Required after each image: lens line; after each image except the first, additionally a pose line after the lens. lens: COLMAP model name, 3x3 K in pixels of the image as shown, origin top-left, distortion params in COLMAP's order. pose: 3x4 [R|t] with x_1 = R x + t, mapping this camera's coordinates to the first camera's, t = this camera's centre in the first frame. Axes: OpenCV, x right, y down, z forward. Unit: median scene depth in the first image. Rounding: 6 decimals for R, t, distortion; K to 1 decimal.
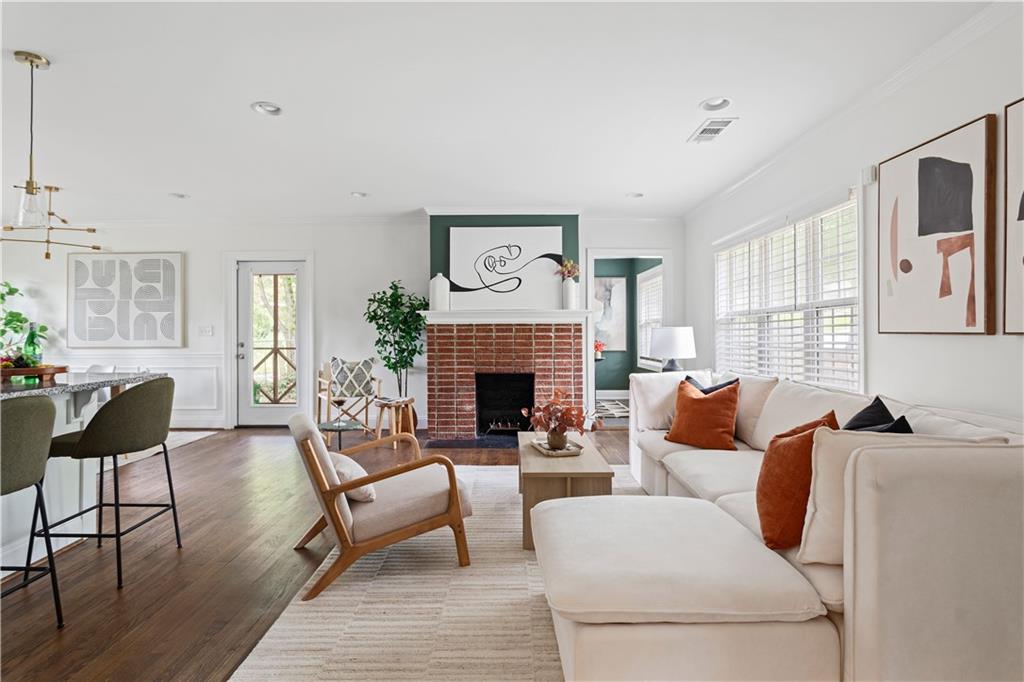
lens RADIAL K [[492.7, 0, 512.0], [0, 492.7, 341.0], [0, 0, 1]] dist [-0.000479, 0.000085]
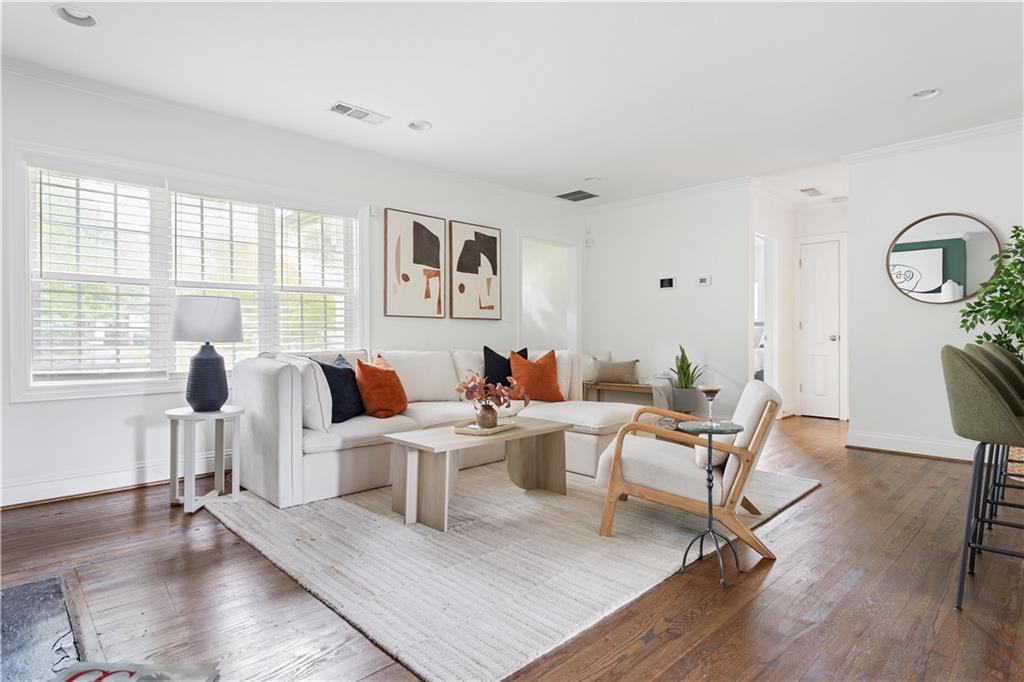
lens RADIAL K [[548.1, 0, 512.0], [0, 548.1, 341.0], [0, 0, 1]] dist [0.001189, 0.000242]
pose [[-0.708626, 0.000595, 0.705584, -0.890812], [0.018436, 0.999674, 0.017673, 0.046278], [-0.705343, 0.025532, -0.708406, 2.287007]]
